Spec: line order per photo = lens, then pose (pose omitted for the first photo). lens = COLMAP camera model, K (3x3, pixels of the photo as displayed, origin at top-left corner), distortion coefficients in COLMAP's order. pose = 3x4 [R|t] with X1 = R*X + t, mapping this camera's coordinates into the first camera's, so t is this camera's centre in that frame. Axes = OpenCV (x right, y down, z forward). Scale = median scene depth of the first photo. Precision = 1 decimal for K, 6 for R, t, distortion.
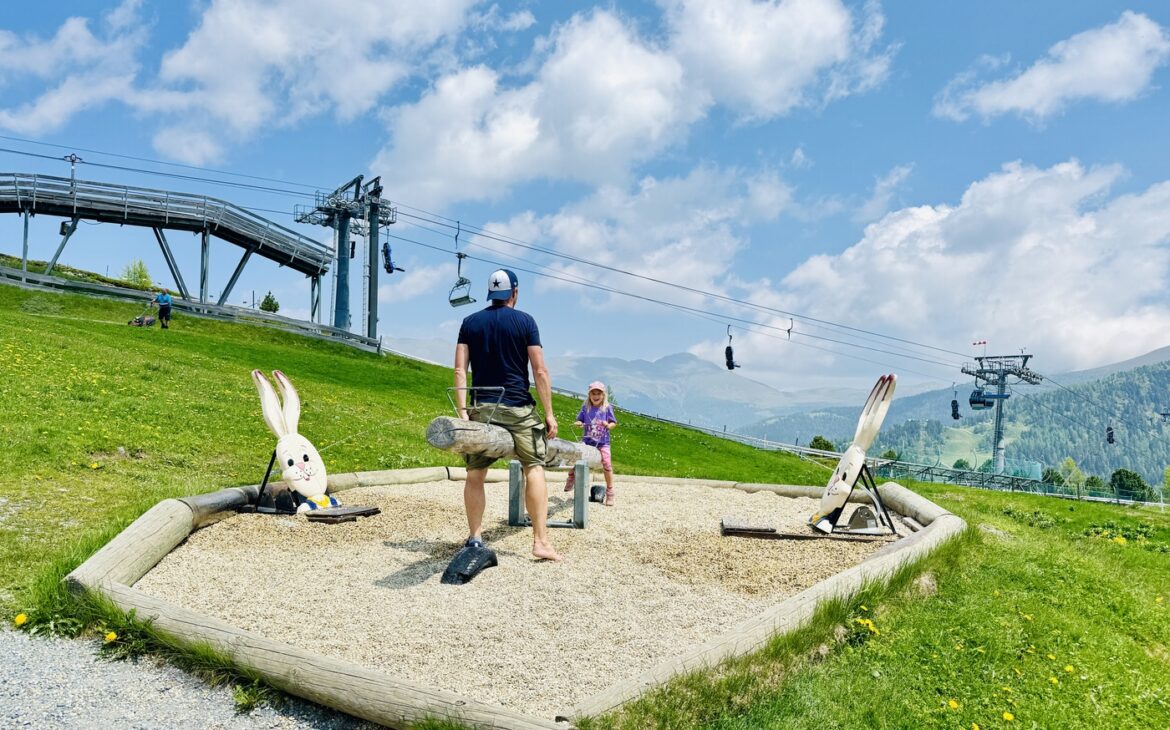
lens RADIAL K [[853.9, 0, 585.0], [0, 853.9, 365.0], [0, 0, 1]] dist [0.027121, -0.003524]
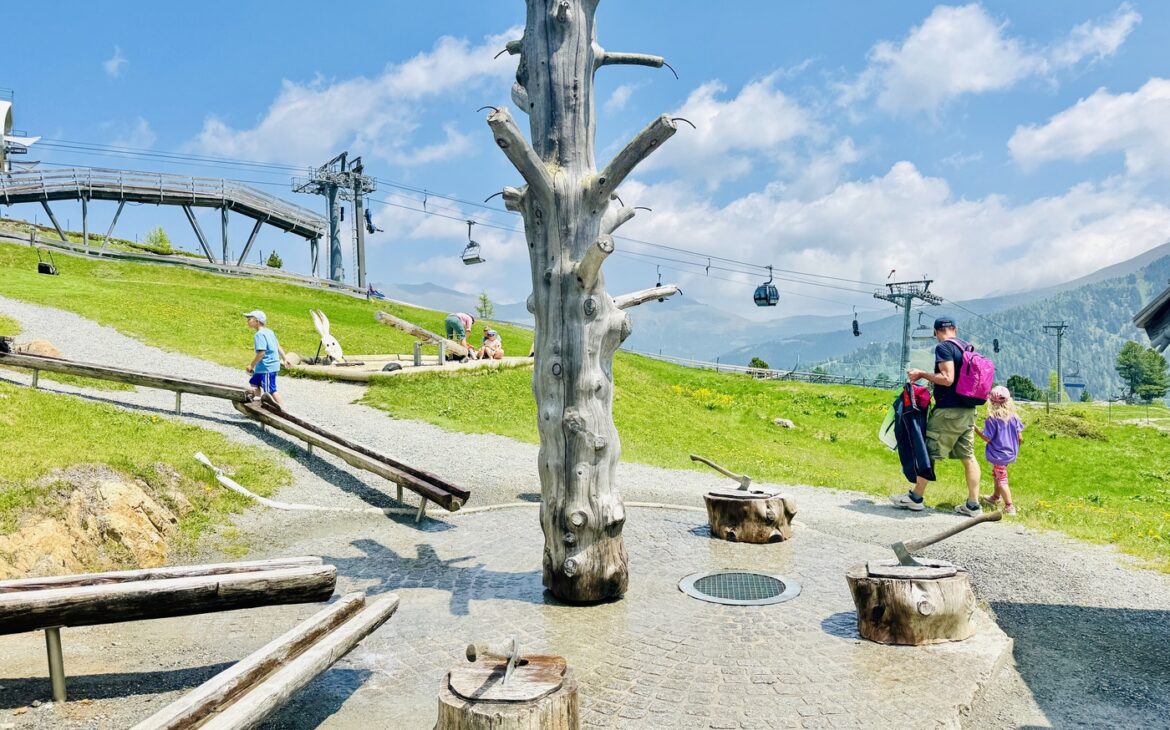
lens RADIAL K [[815.8, 0, 585.0], [0, 815.8, 365.0], [0, 0, 1]] dist [0.009851, -0.000661]
pose [[0.999149, -0.038223, 0.015506, 0.051150], [0.036936, 0.996408, 0.076198, 0.002327], [-0.018362, -0.075561, 0.996972, -0.193929]]
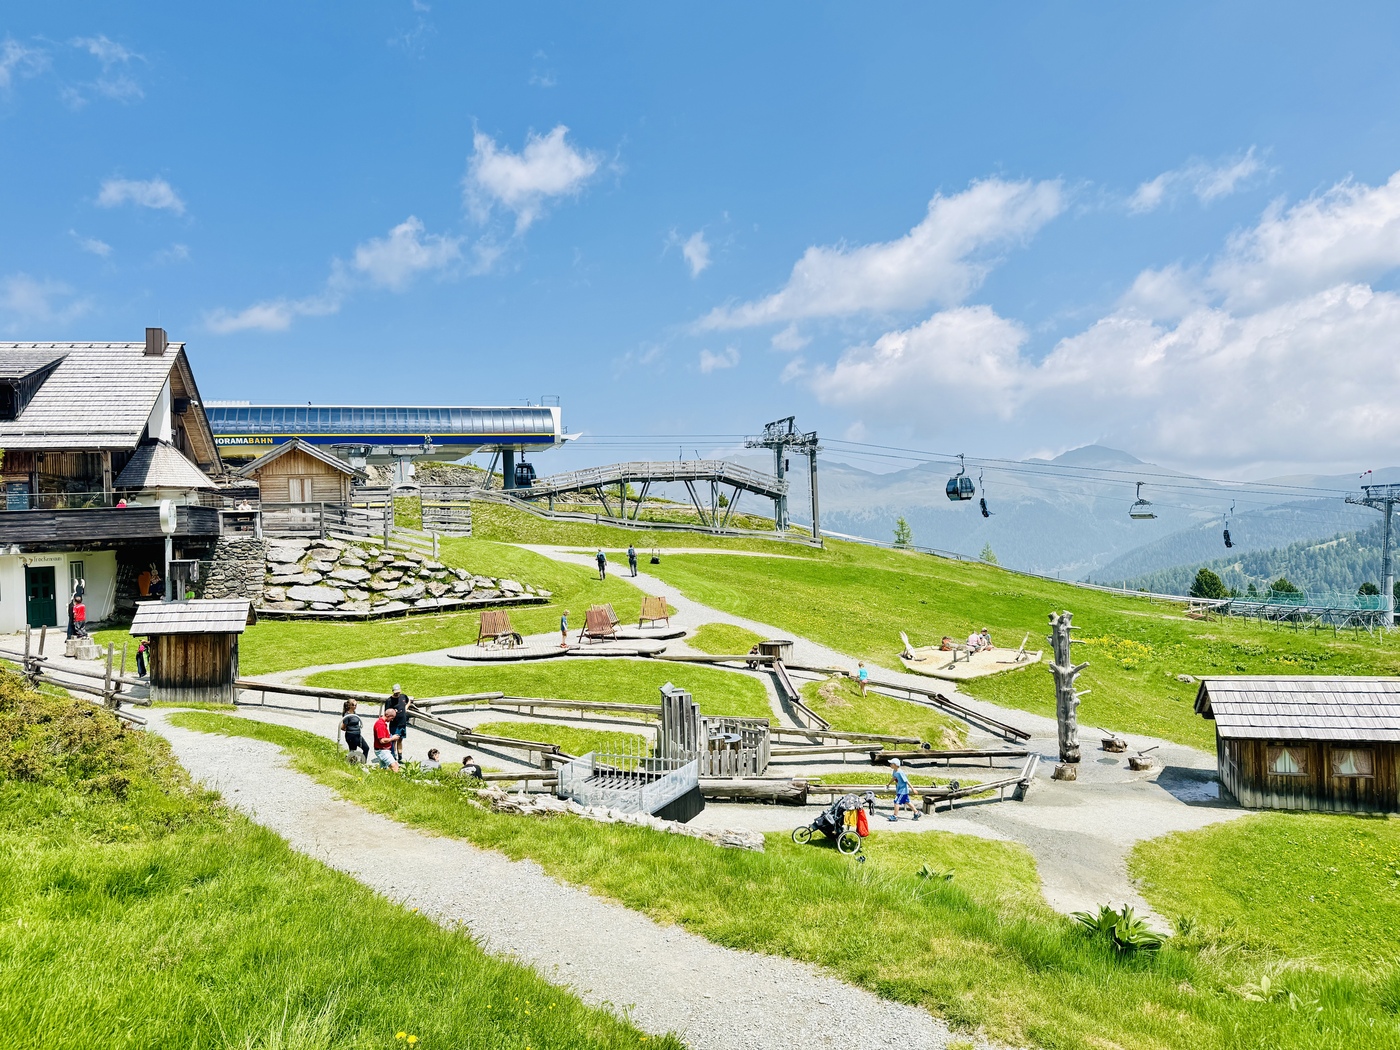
lens RADIAL K [[983.9, 0, 708.4], [0, 983.9, 489.9], [0, 0, 1]] dist [0.028415, -0.004690]
pose [[0.966370, -0.061466, -0.249702, 0.003246], [0.064856, 0.997880, 0.005362, -0.129105], [0.248844, -0.021377, 0.968308, -0.678595]]
